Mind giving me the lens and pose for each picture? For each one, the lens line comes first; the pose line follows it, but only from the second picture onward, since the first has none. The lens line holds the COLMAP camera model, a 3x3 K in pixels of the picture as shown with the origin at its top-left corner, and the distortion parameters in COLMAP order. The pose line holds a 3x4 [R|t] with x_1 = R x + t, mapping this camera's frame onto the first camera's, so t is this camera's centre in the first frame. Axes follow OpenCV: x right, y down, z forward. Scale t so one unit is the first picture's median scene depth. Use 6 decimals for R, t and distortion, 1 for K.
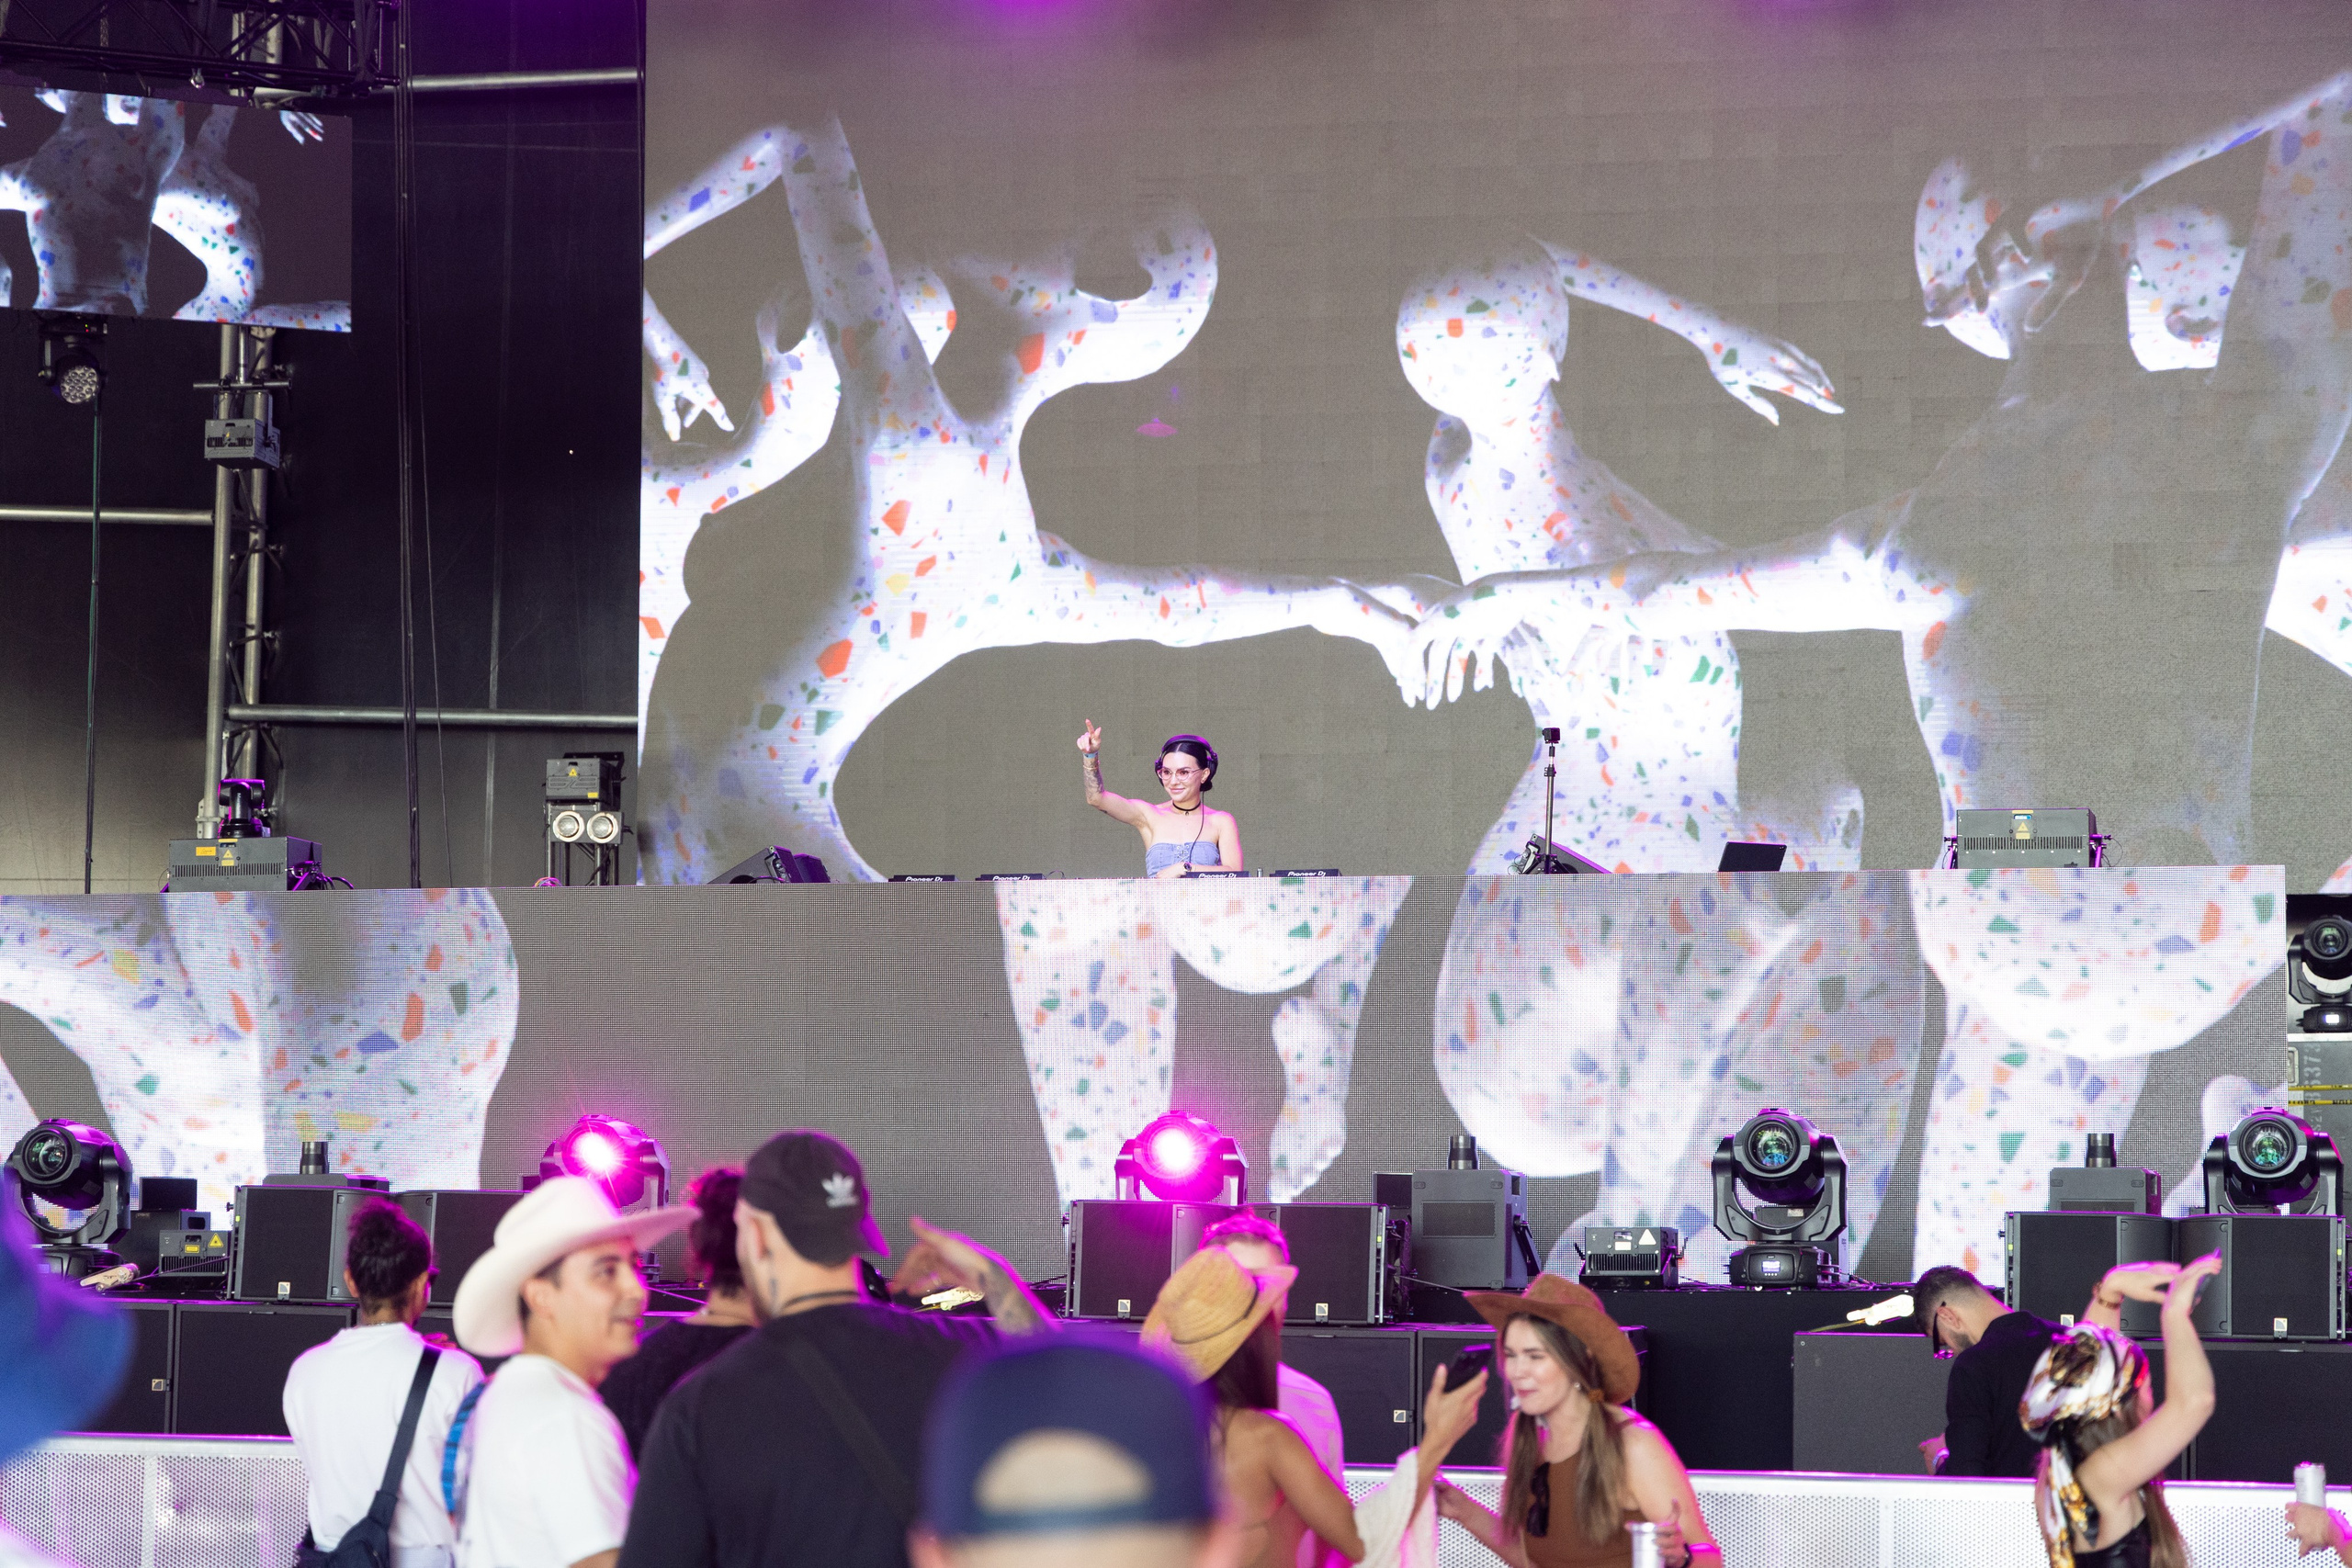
lens RADIAL K [[6342.3, 0, 1176.0], [0, 6342.3, 784.0], [0, 0, 1]] dist [-0.127037, -0.325056]
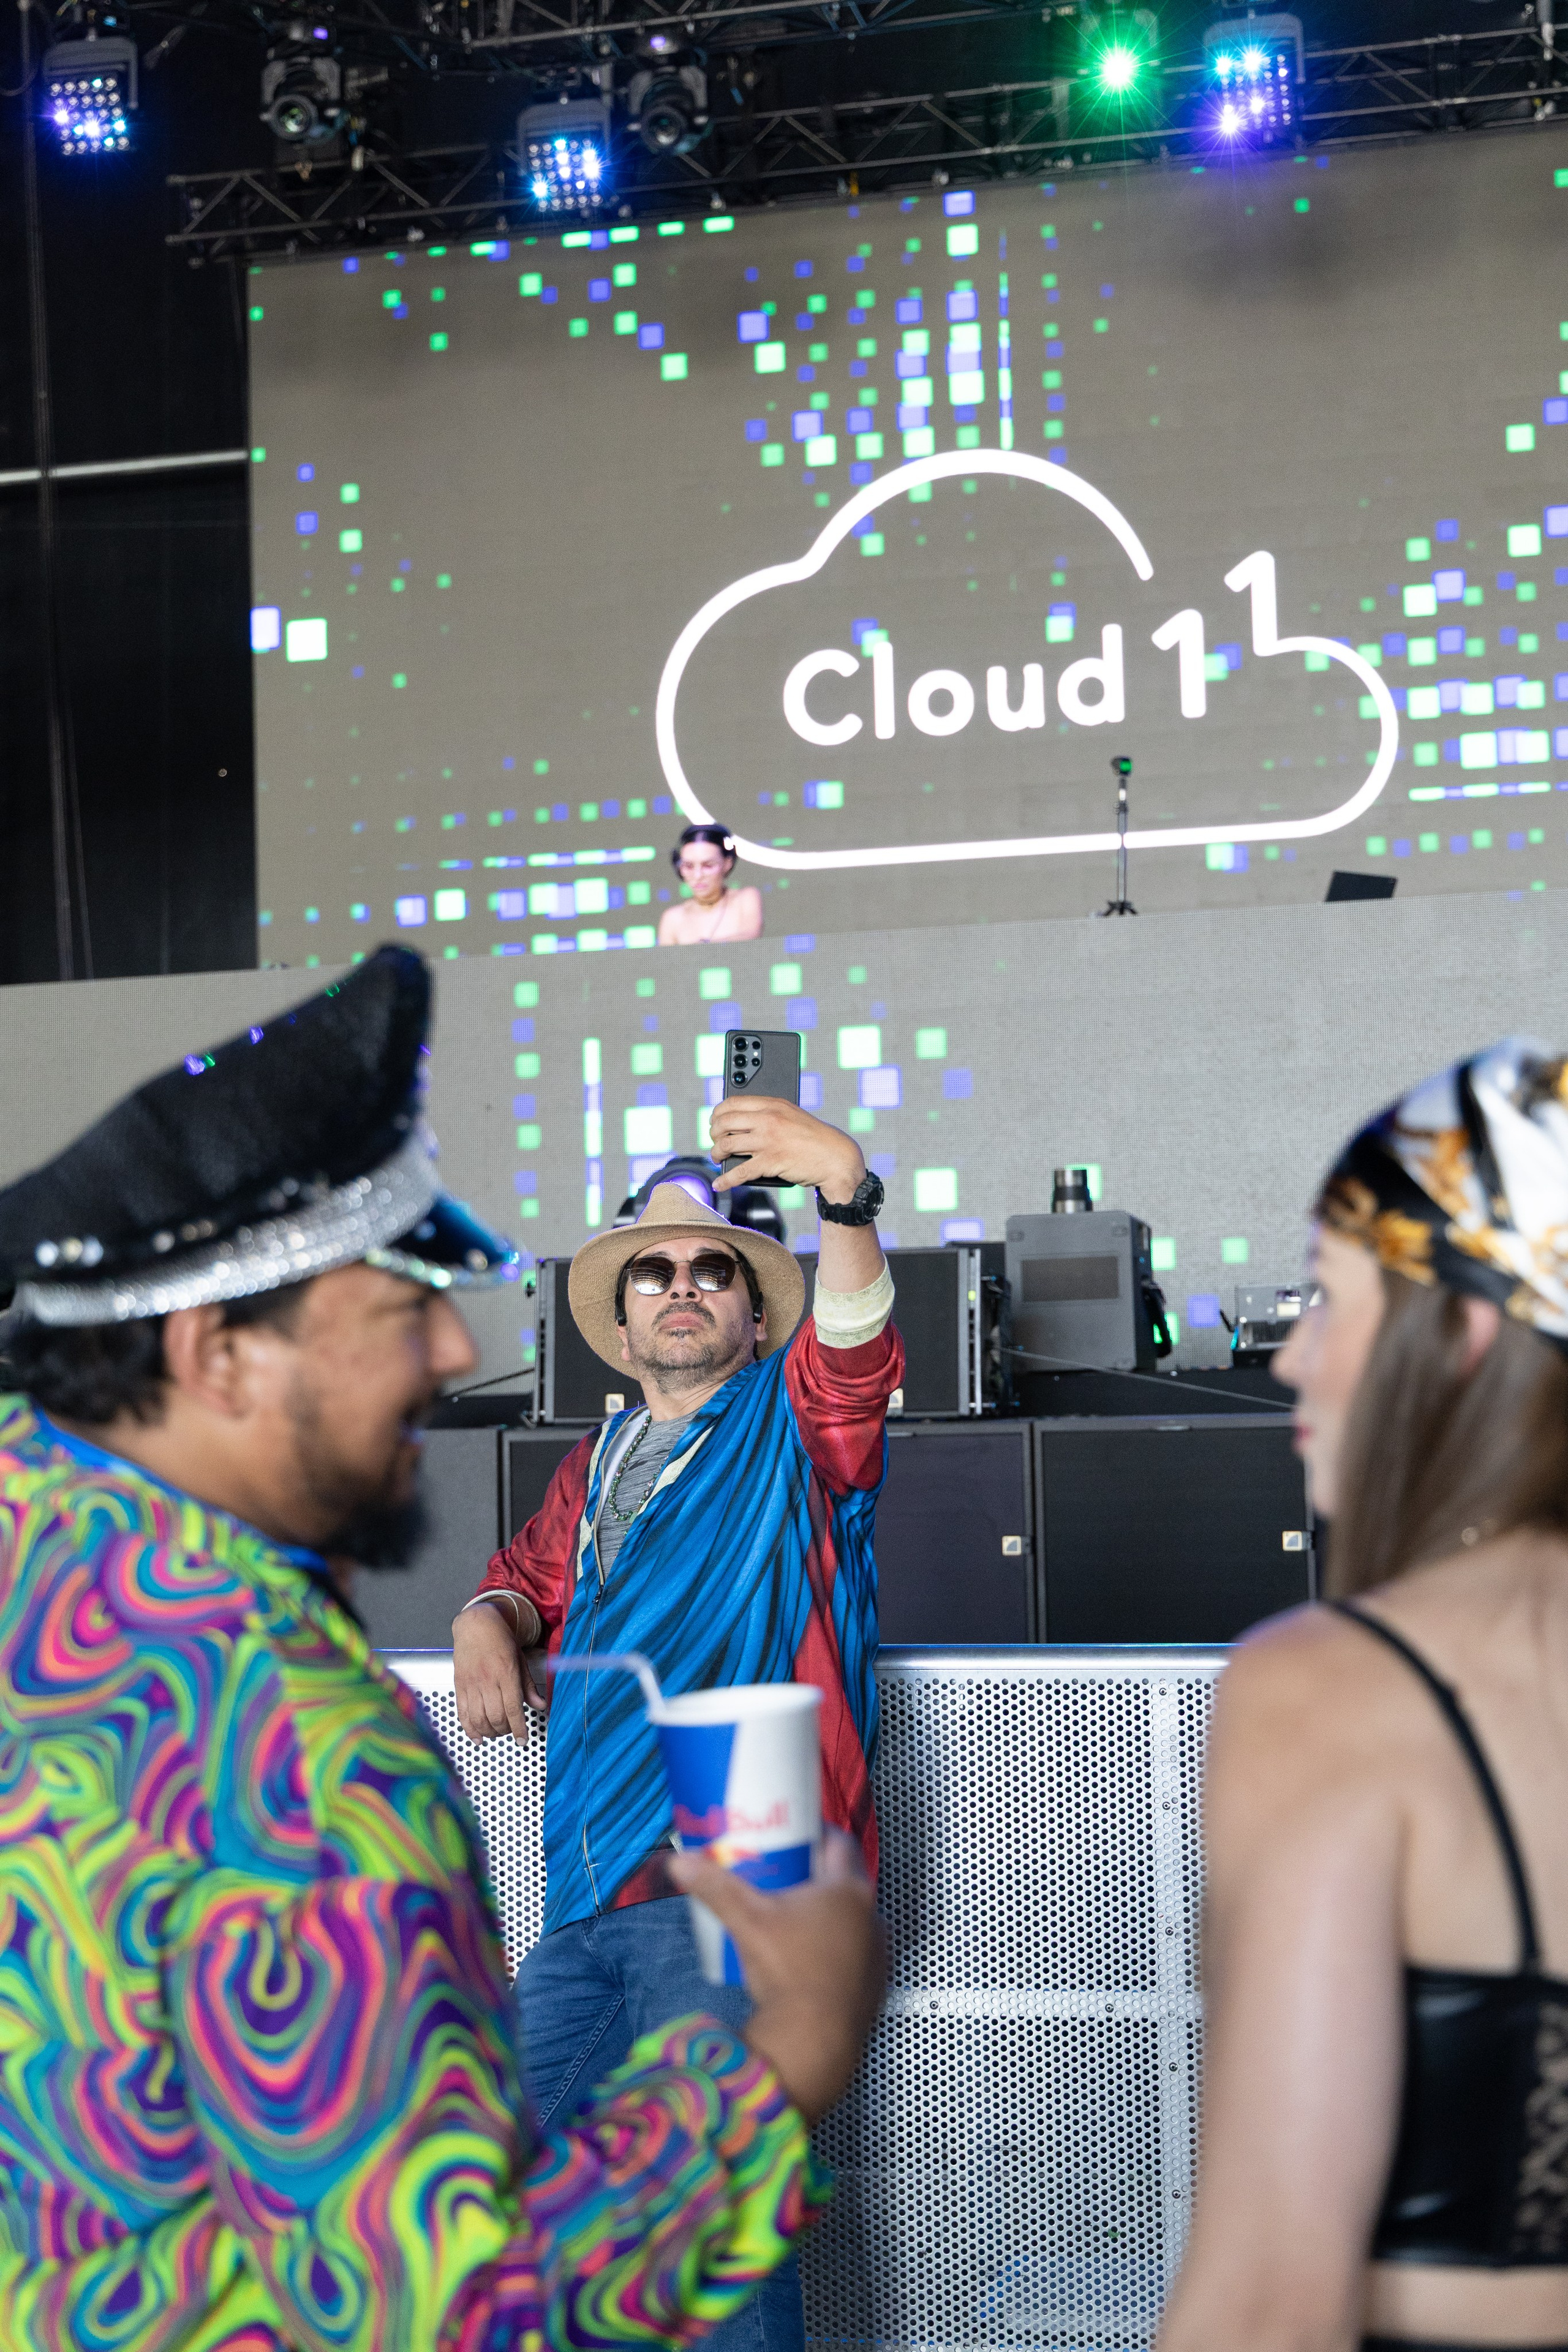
lens RADIAL K [[4236.7, 0, 784.0], [0, 4236.7, 1176.0], [0, 0, 1]] dist [0.027117, 0.038156]
pose [[0.999236, -0.038029, 0.008980, 0.003246], [0.037991, 0.999268, 0.004392, 0.024602], [-0.009140, -0.004047, 0.999950, 0.232865]]
